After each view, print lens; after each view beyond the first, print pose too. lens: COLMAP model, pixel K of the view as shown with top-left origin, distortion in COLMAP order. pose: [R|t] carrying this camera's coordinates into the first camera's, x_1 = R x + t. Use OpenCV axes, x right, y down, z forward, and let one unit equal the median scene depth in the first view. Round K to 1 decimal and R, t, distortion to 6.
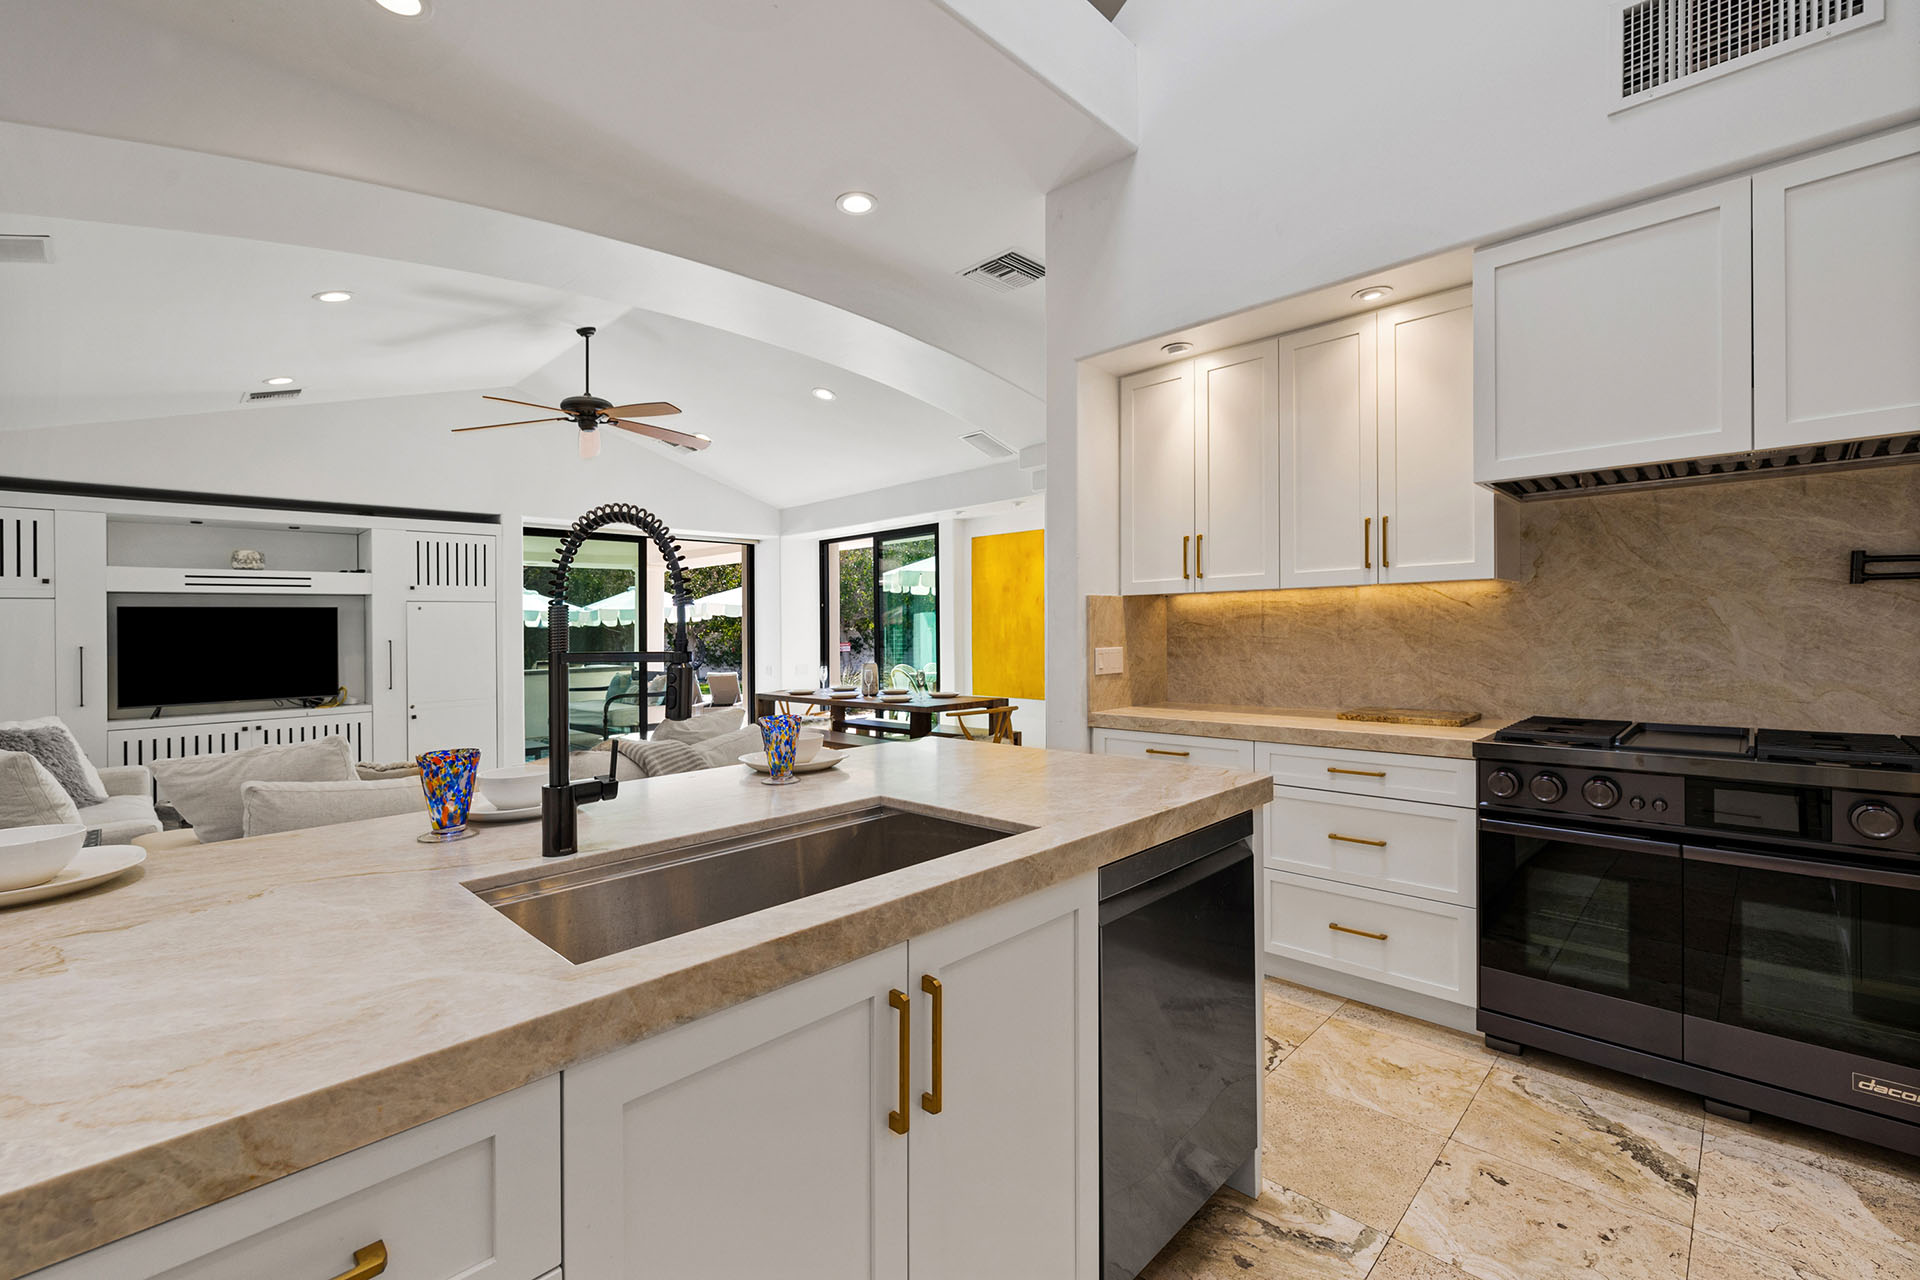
lens RADIAL K [[837.0, 0, 919.1], [0, 837.0, 647.9], [0, 0, 1]] dist [0.001665, 0.000009]
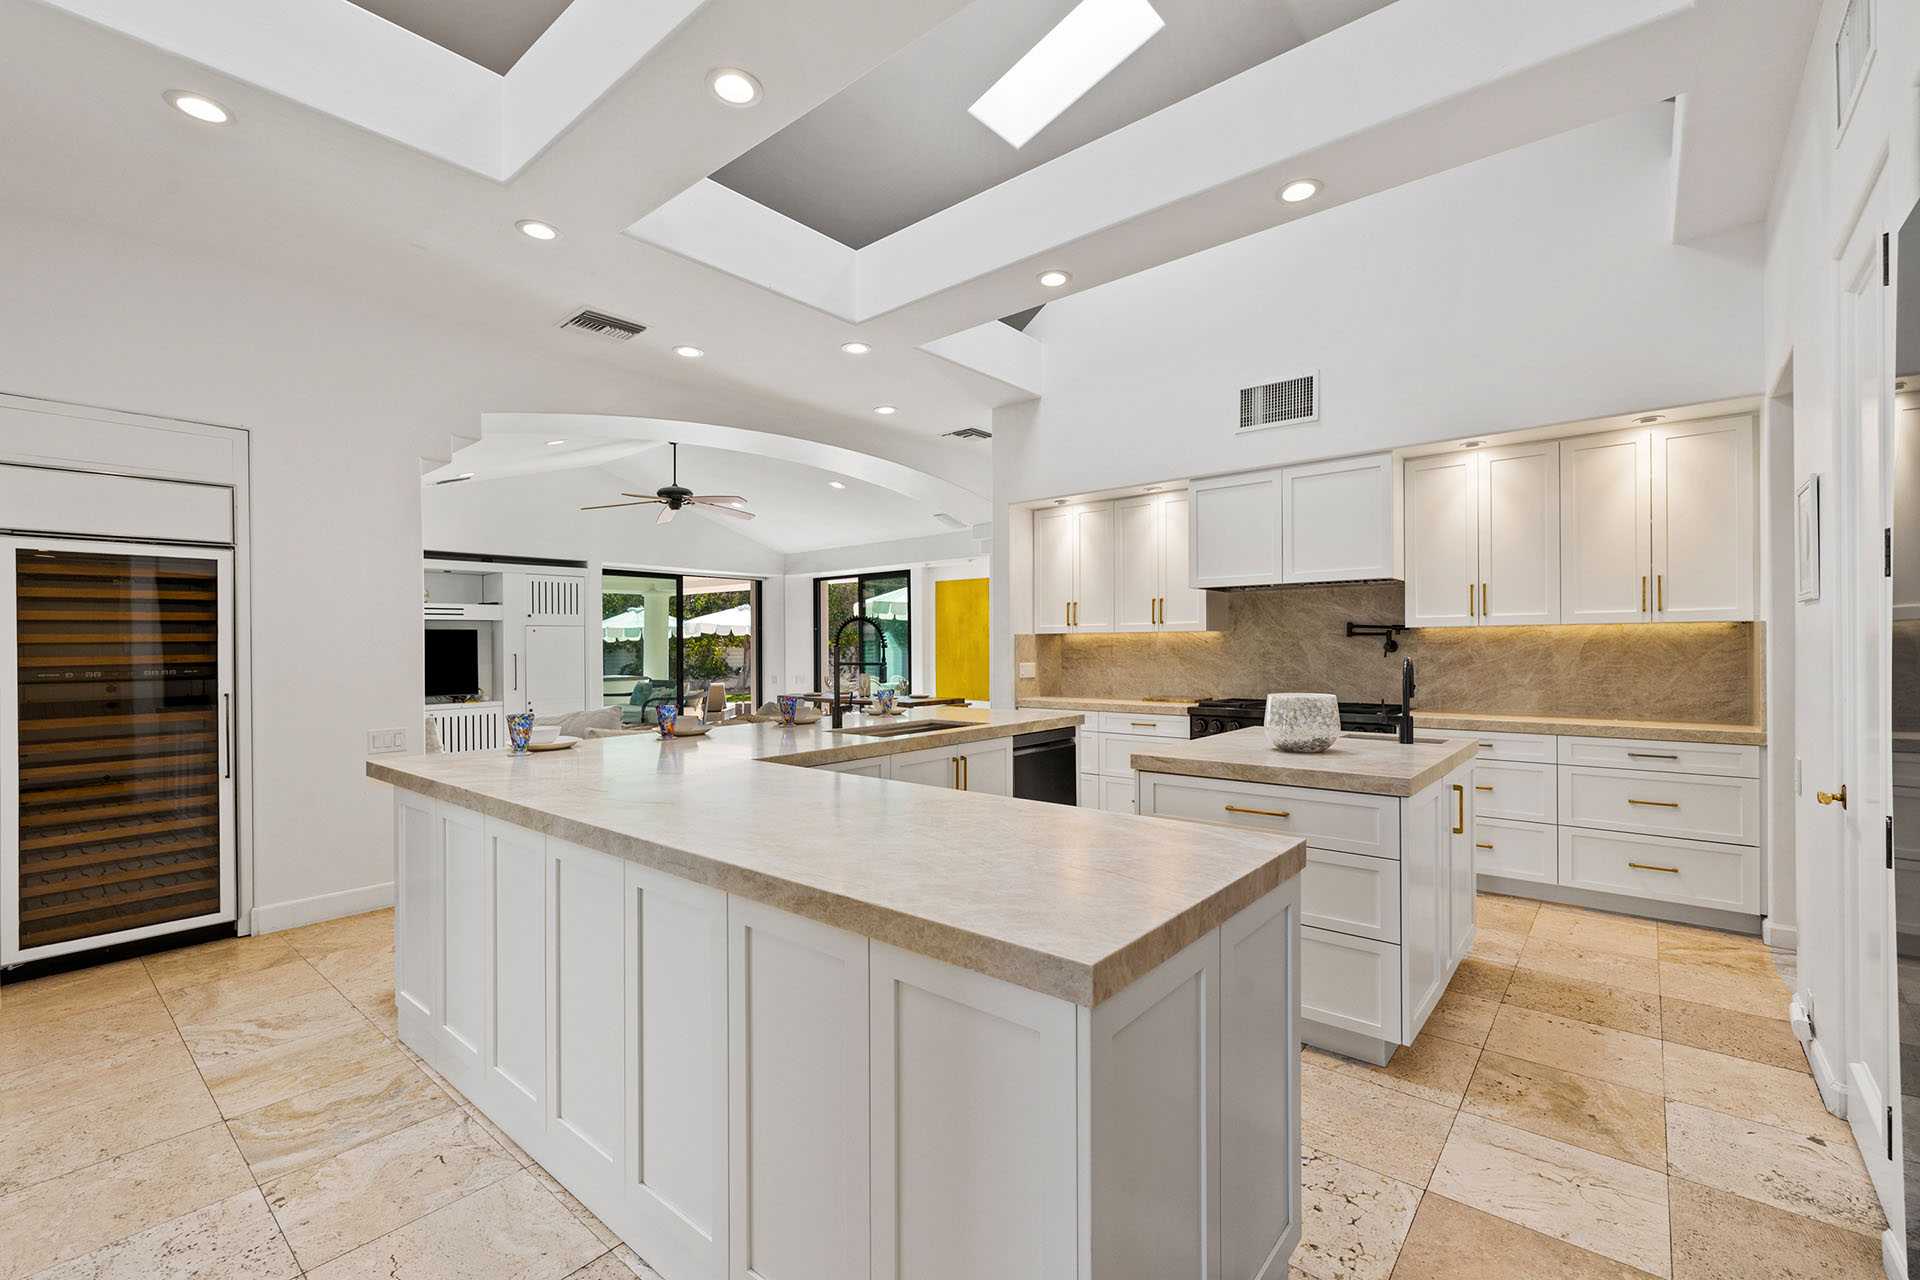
lens RADIAL K [[837.0, 0, 919.1], [0, 837.0, 647.9], [0, 0, 1]] dist [0.001665, 0.000009]
pose [[0.997369, 0.008498, 0.071991, -0.112747], [-0.007178, 0.999802, -0.018584, 0.002098], [-0.072135, 0.018019, 0.997232, -0.656061]]
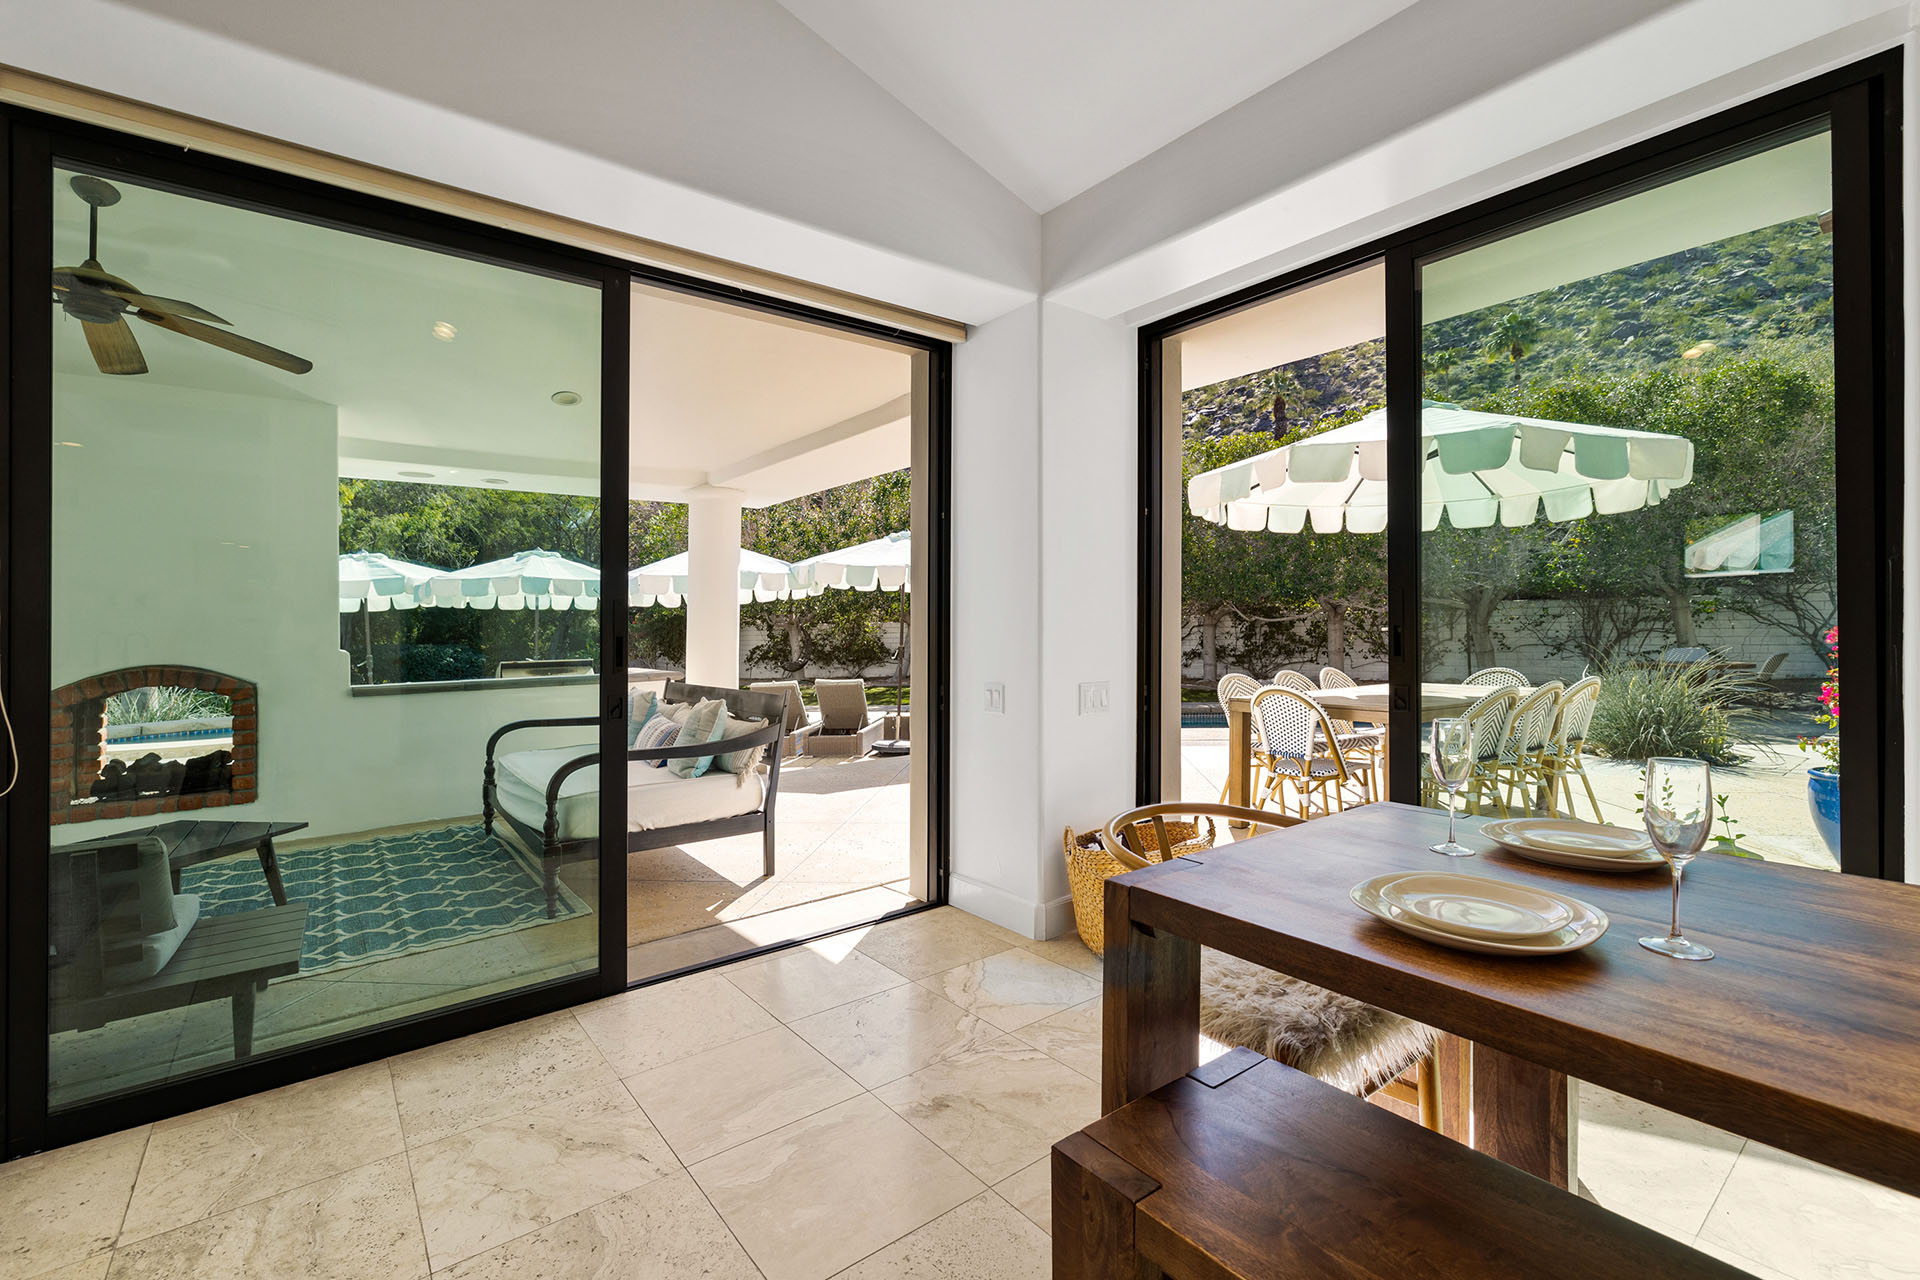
lens RADIAL K [[824.8, 0, 951.2], [0, 824.8, 625.9], [0, 0, 1]] dist [0.001934, -0.000266]
pose [[0.996628, 0.002627, -0.082011, -0.382397], [-0.004404, 0.999759, -0.021496, 0.010869], [0.081935, 0.021784, 0.996400, 1.480598]]
